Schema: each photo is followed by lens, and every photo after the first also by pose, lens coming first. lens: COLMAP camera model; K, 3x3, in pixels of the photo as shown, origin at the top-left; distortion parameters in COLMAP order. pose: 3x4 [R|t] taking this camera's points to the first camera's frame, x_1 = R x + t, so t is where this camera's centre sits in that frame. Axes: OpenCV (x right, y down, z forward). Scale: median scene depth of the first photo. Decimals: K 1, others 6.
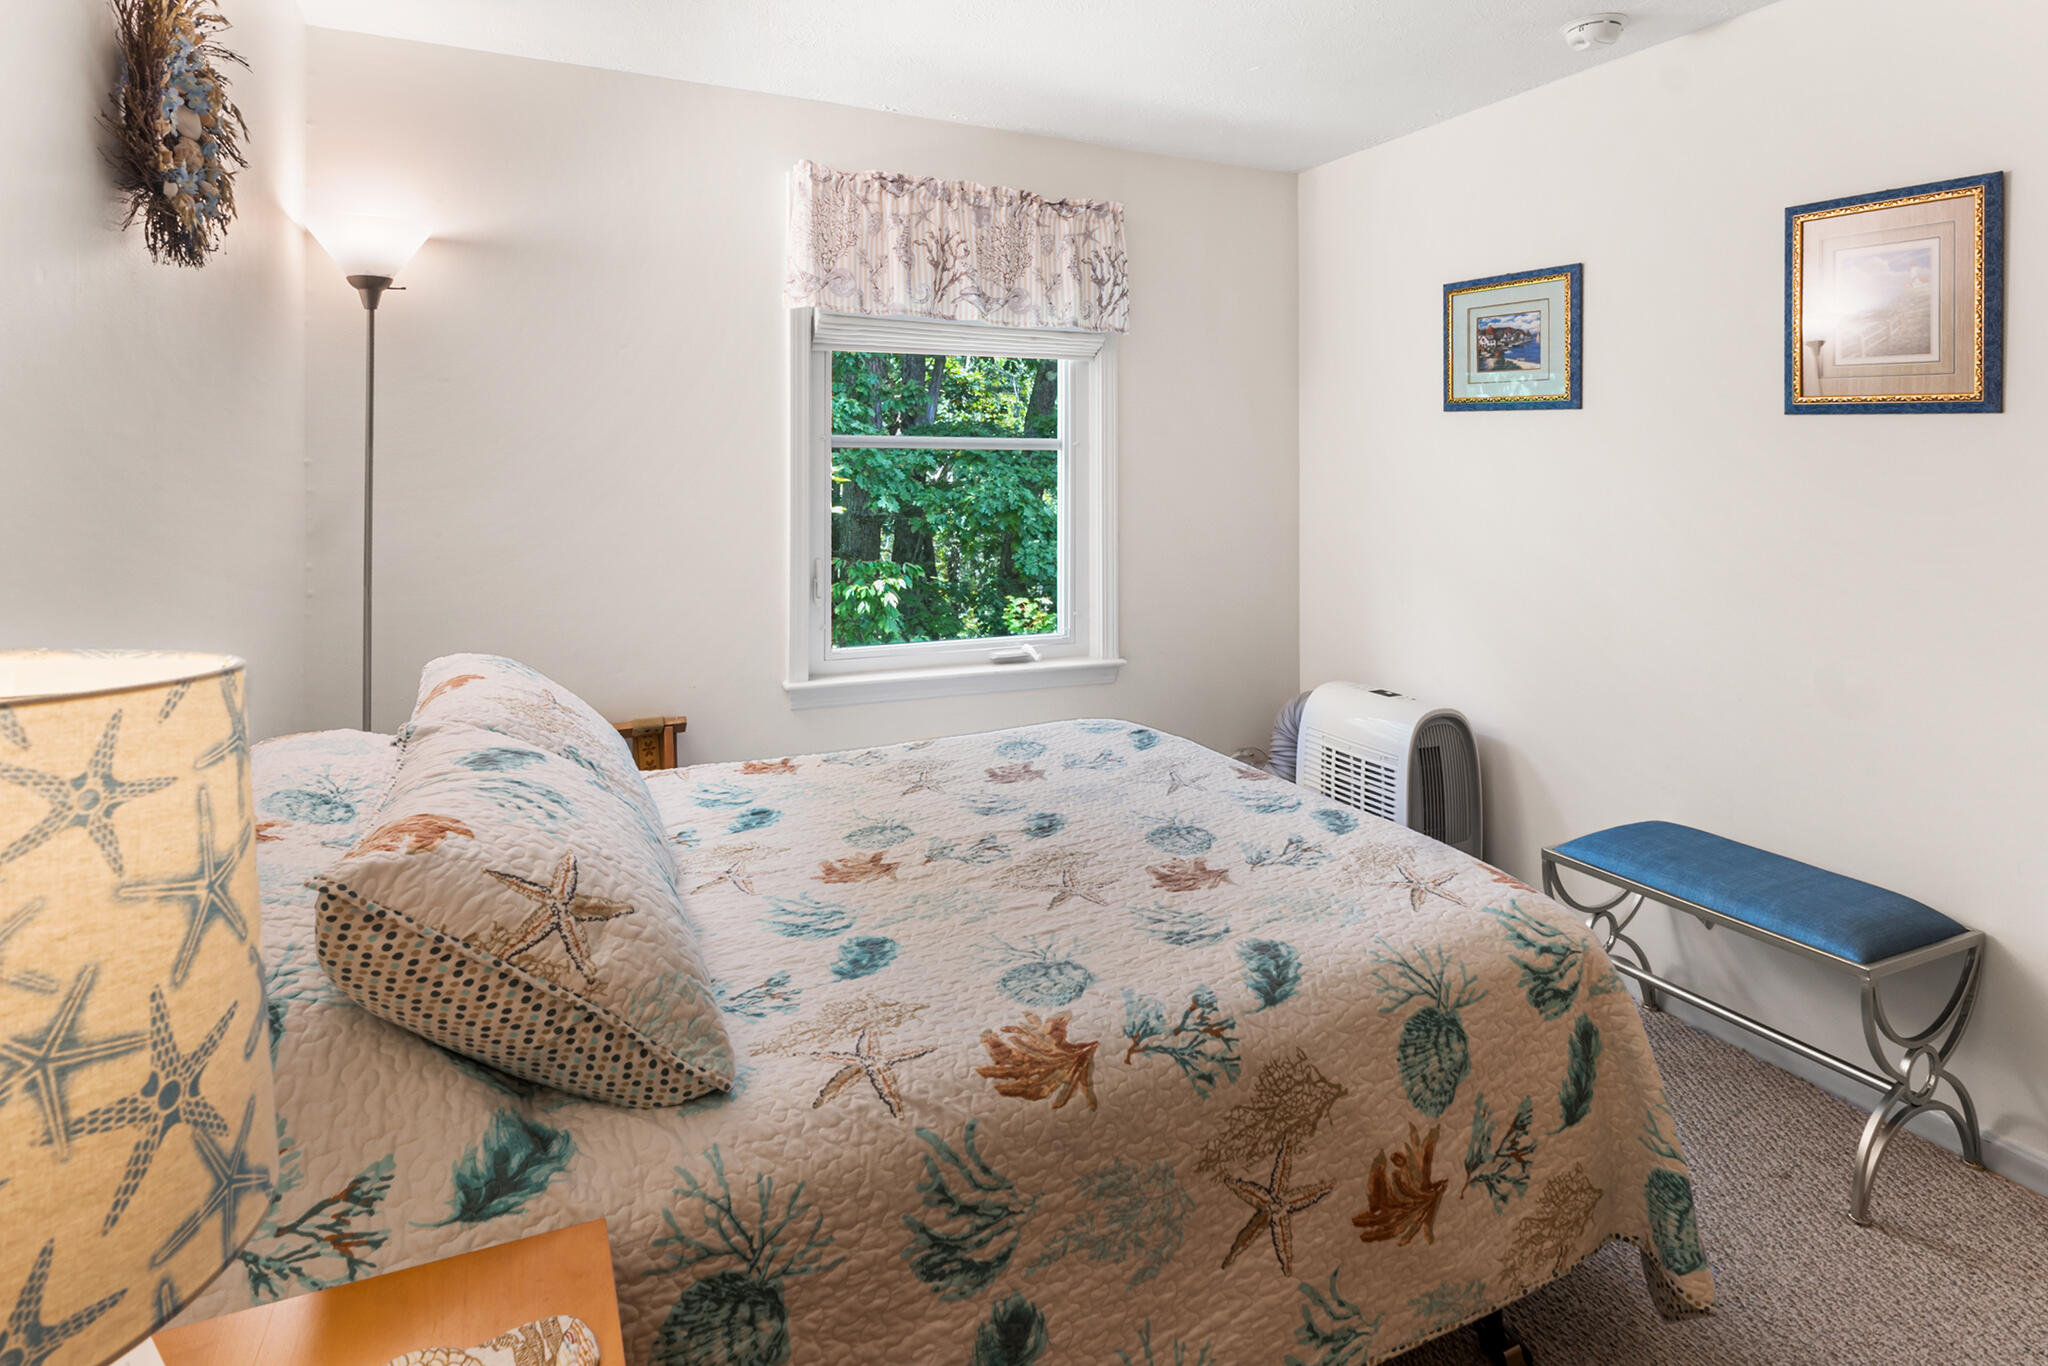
lens RADIAL K [[1098.4, 0, 1022.9], [0, 1098.4, 560.7], [0, 0, 1]] dist [0.000017, -0.000155]
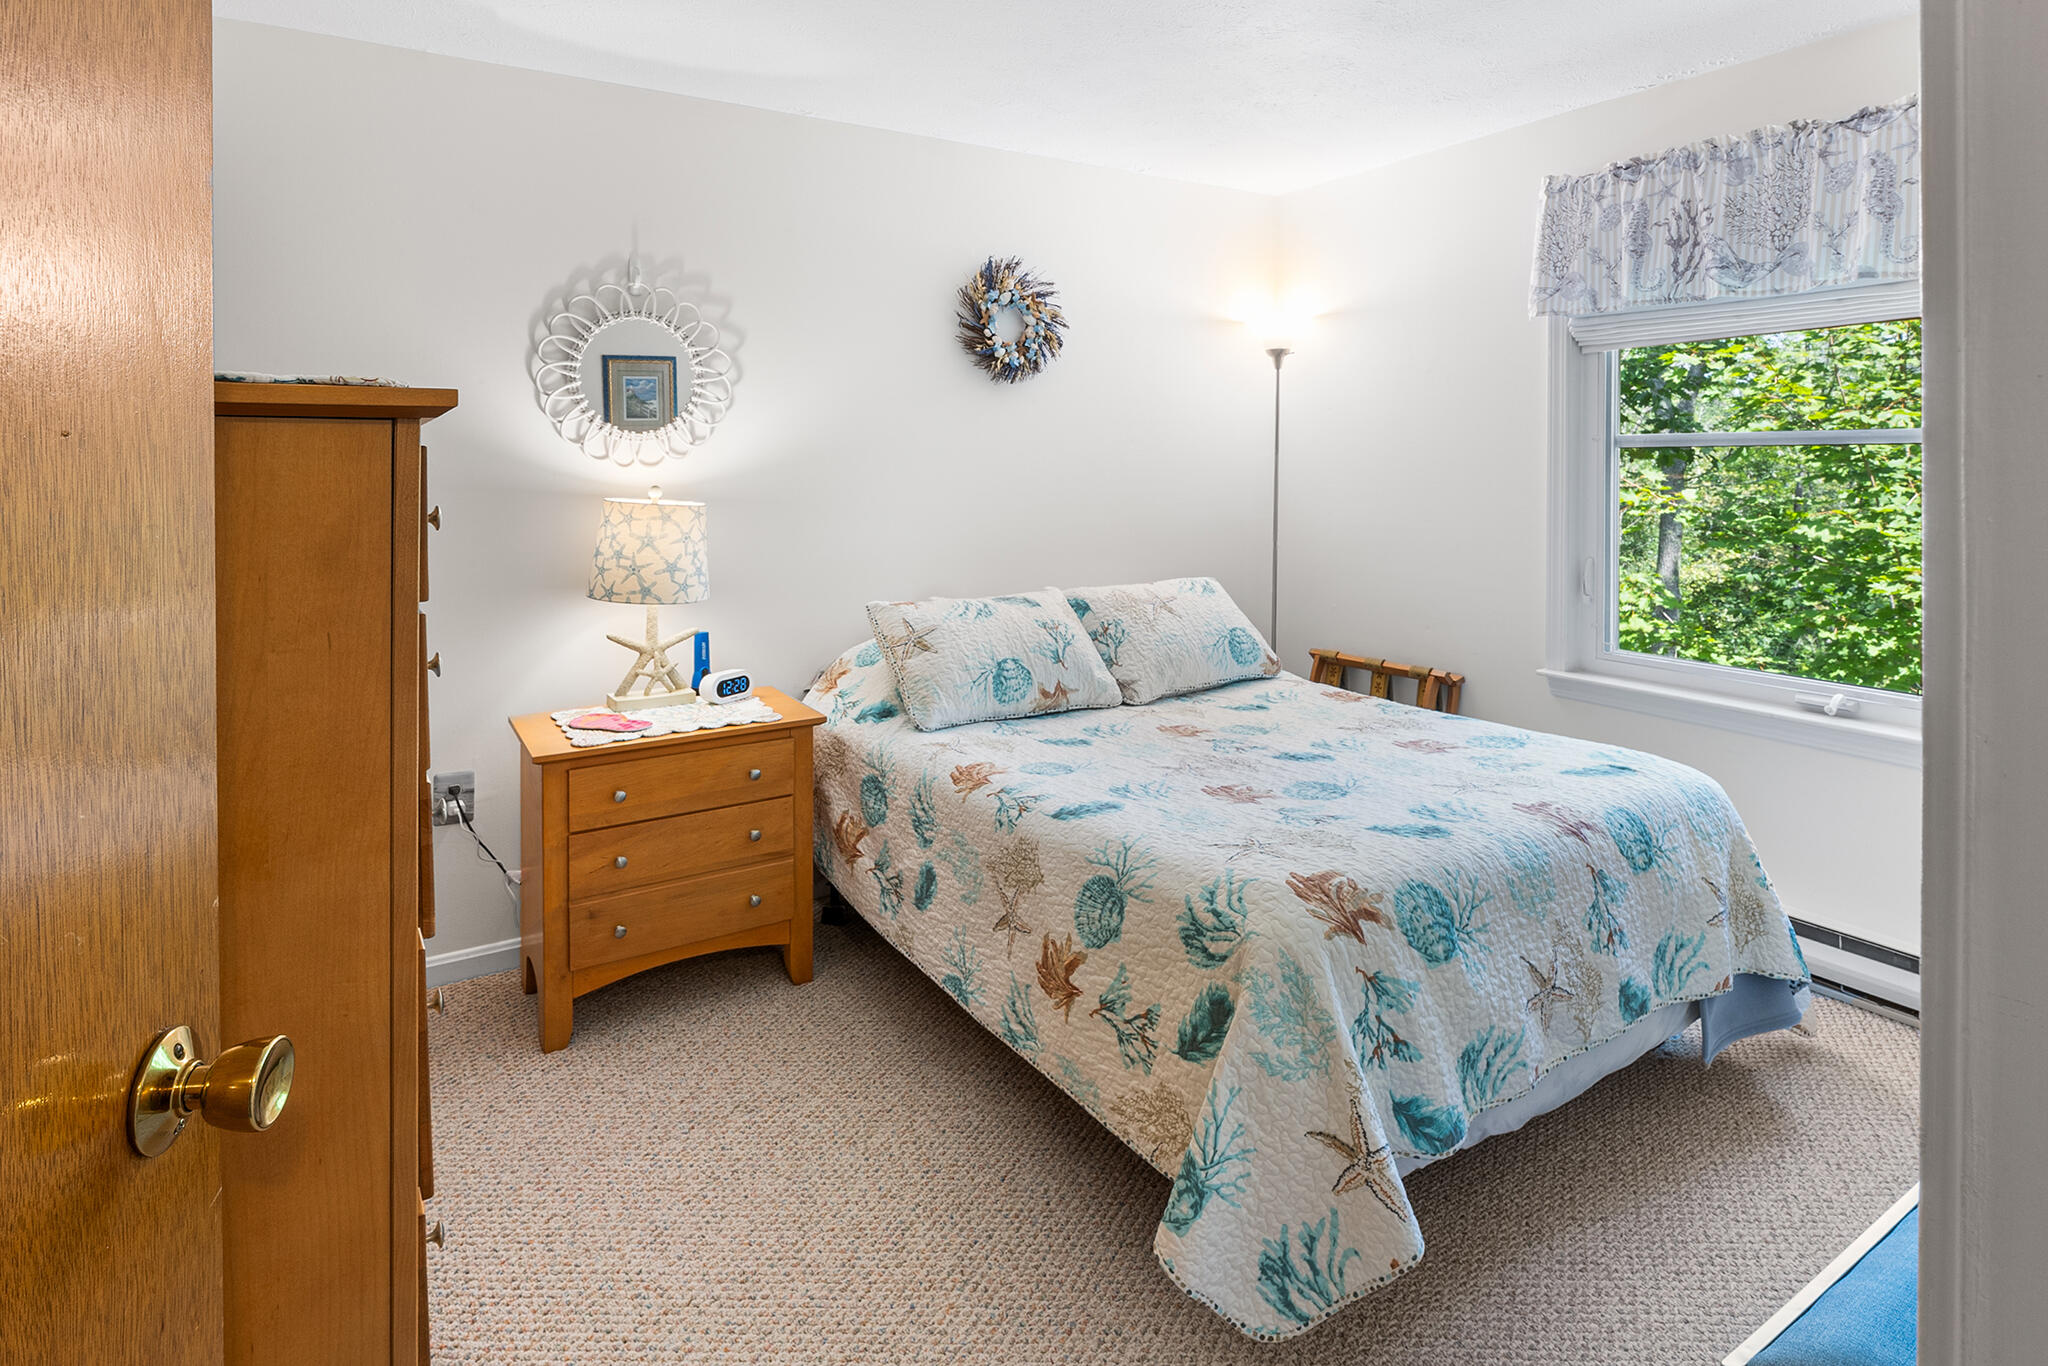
lens RADIAL K [[1052.5, 0, 1024.0], [0, 1052.5, 683.0], [0, 0, 1]] dist [-0.000049, 0.000225]
pose [[0.113254, 0.196183, -0.974005, 0.820334], [-0.087214, 0.978491, 0.186945, -0.026912], [0.989731, 0.063774, 0.127928, 0.382546]]
